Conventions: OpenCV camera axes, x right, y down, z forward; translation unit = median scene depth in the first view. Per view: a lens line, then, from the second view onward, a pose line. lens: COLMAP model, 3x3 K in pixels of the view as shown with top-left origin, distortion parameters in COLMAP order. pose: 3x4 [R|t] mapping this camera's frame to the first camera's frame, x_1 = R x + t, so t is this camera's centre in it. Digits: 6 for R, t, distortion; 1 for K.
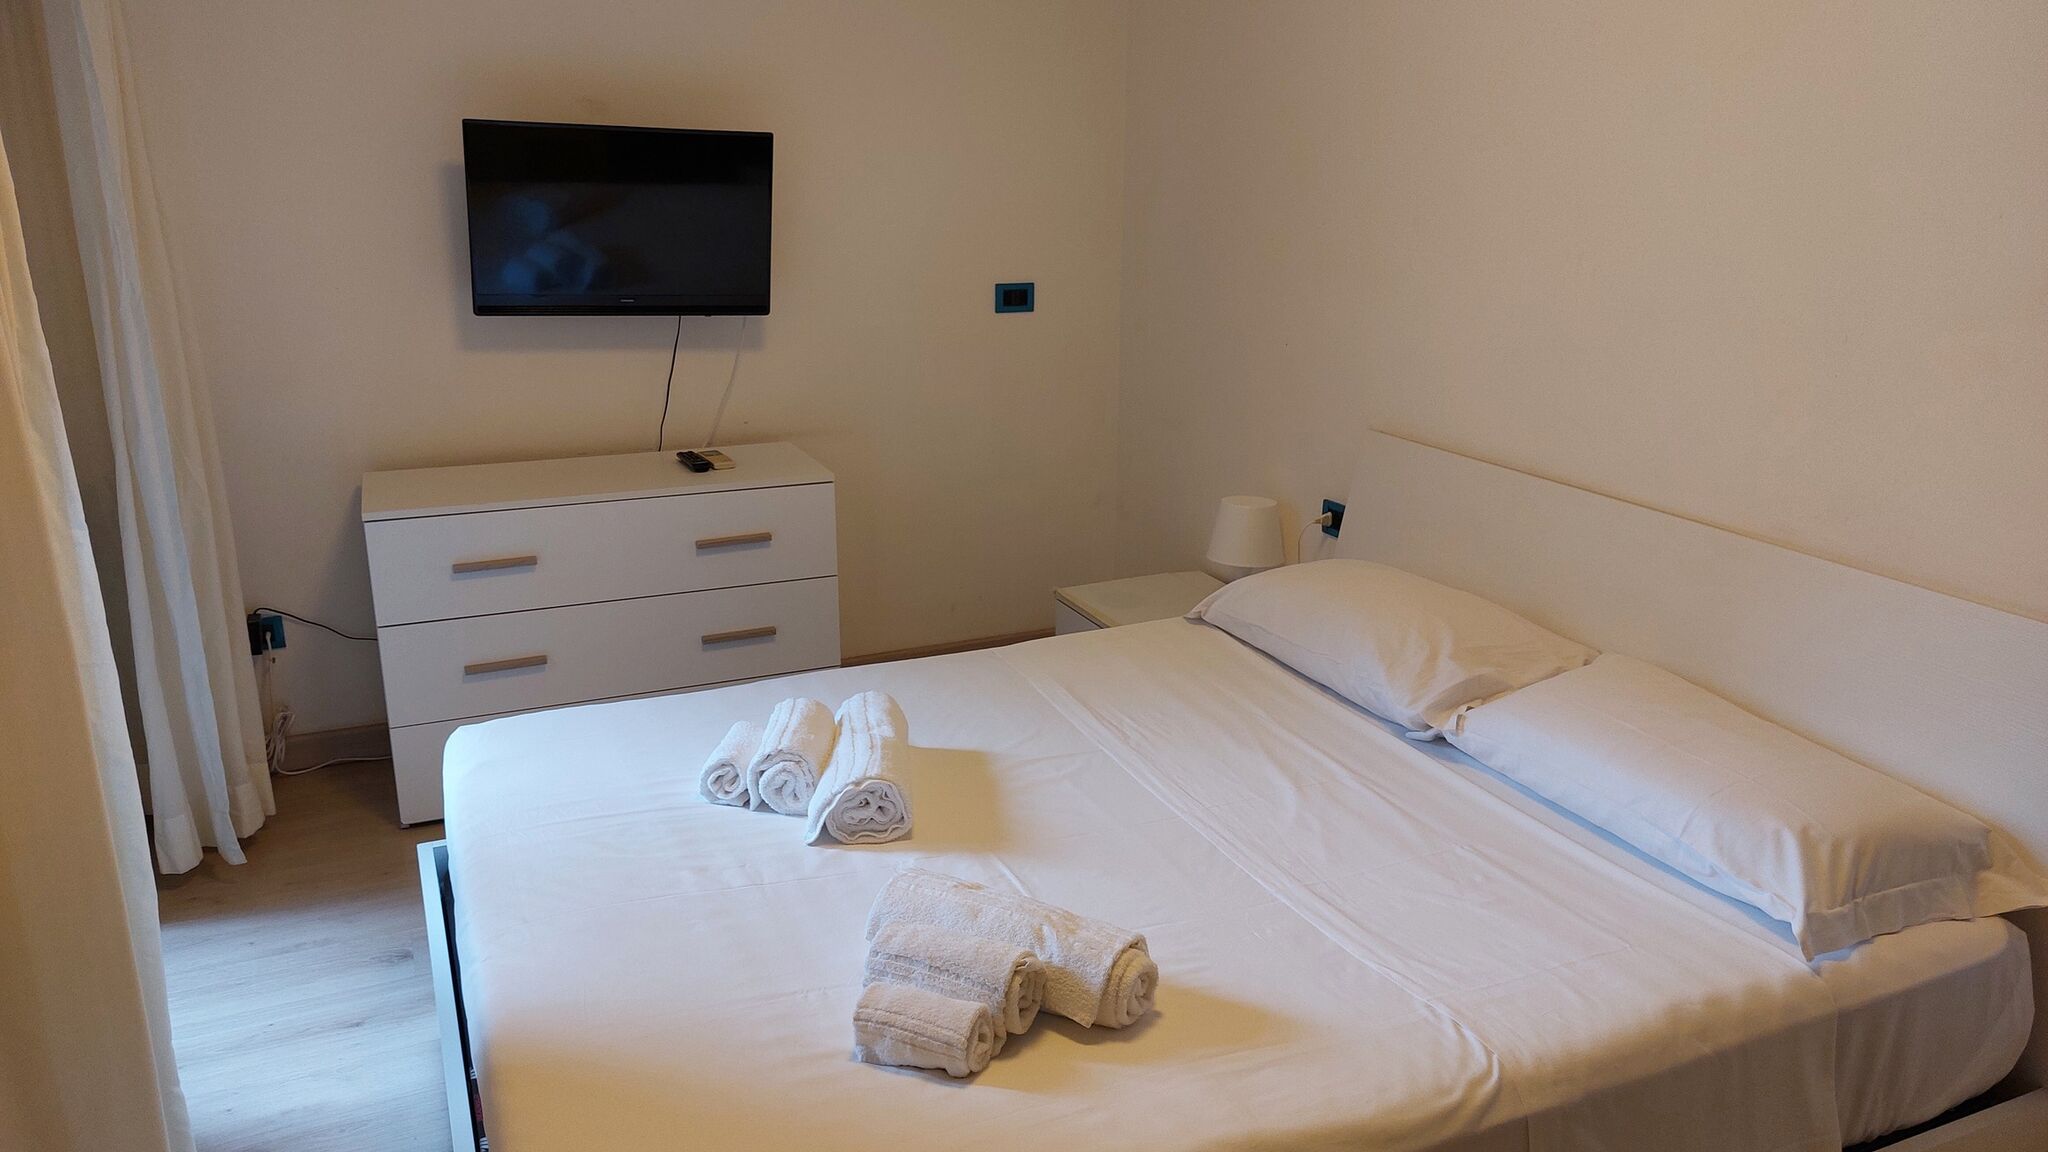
lens RADIAL K [[1469.2, 0, 1024.0], [0, 1469.2, 576.0], [0, 0, 1]] dist [0.093737, -0.183904]
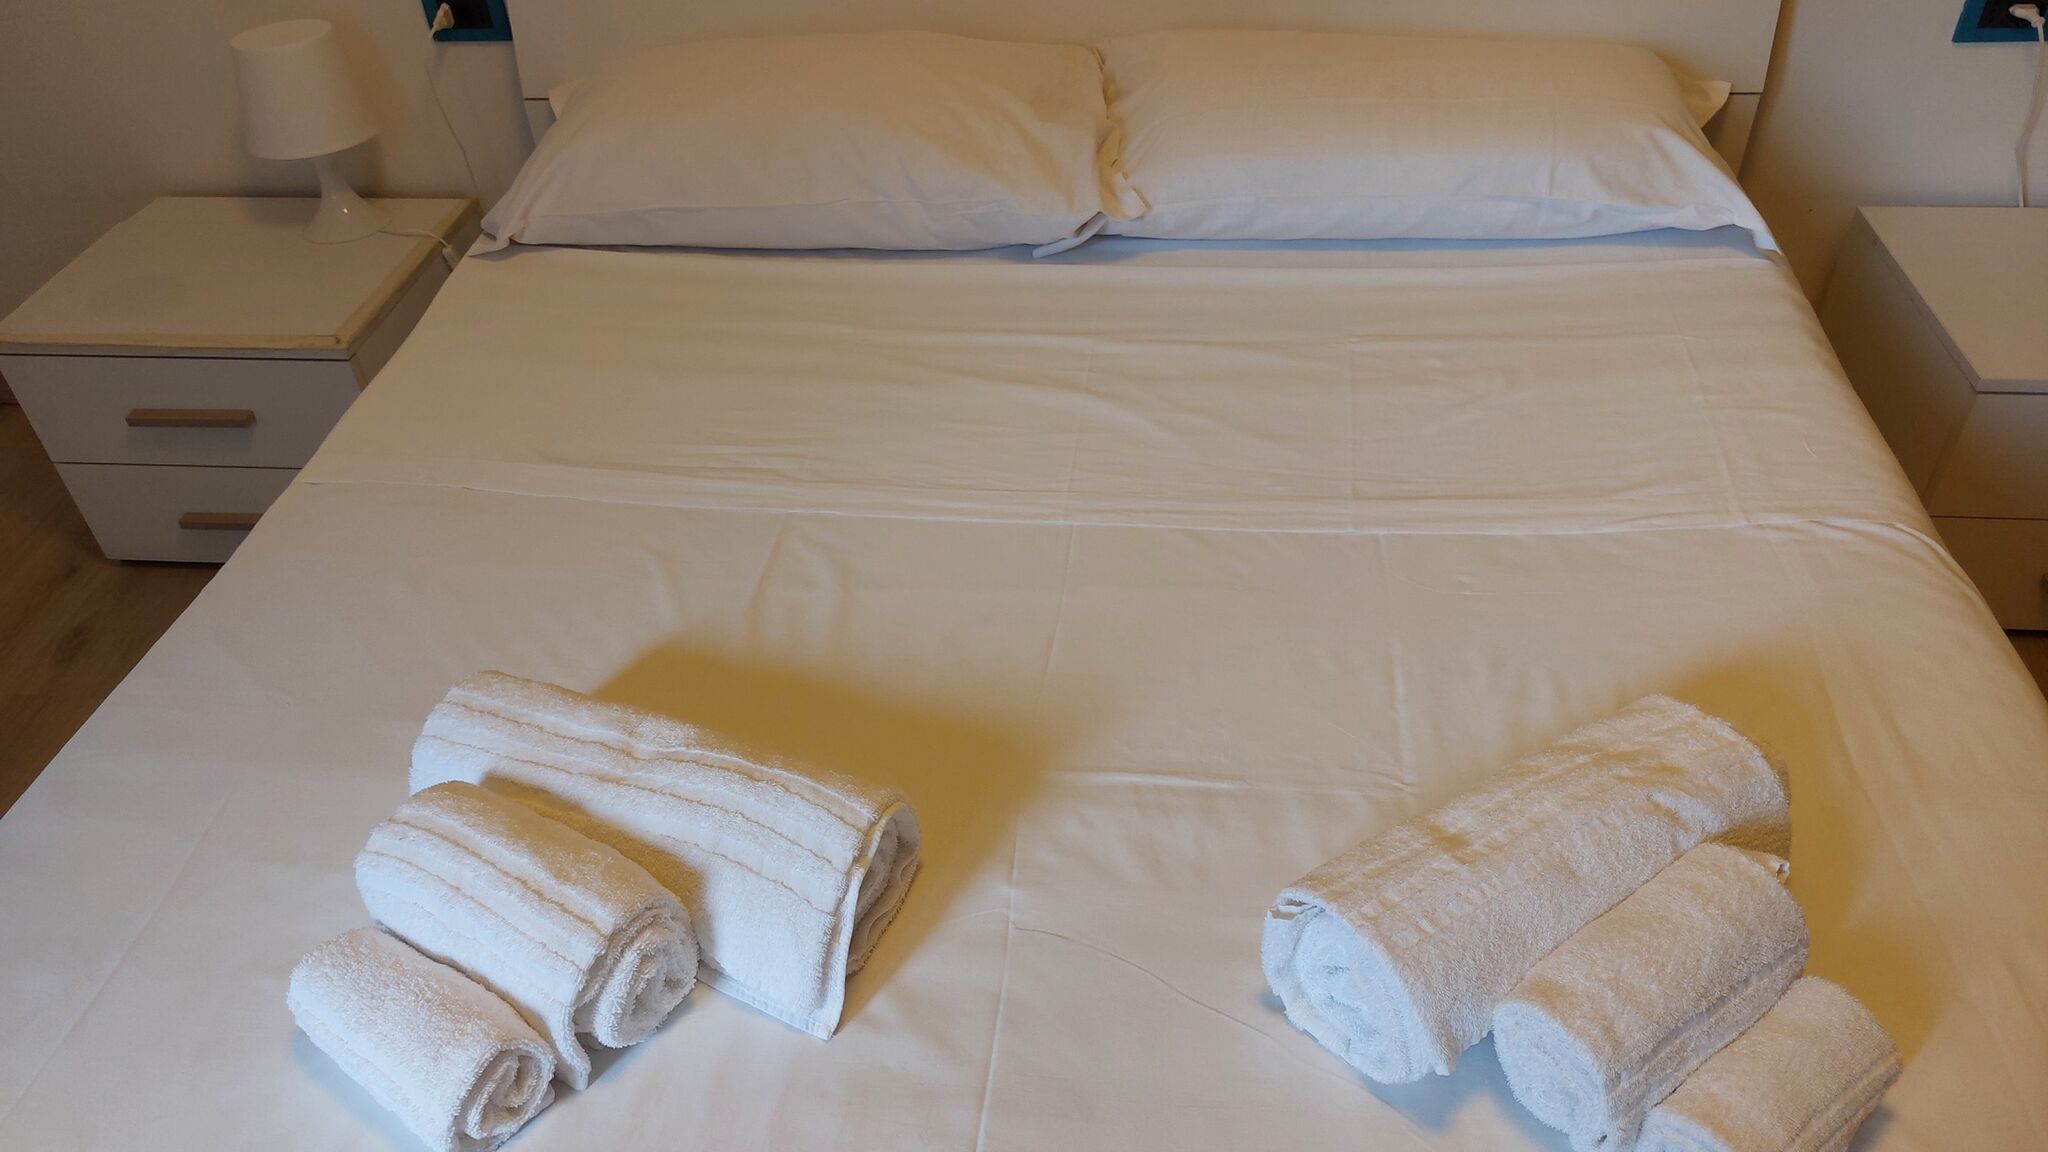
lens RADIAL K [[1469.2, 0, 1024.0], [0, 1469.2, 576.0], [0, 0, 1]] dist [0.093737, -0.183904]
pose [[0.499511, -0.570244, 0.652158, -0.329429], [0.295891, 0.819834, 0.490226, -0.128696], [-0.814209, -0.051905, 0.578246, 0.715873]]
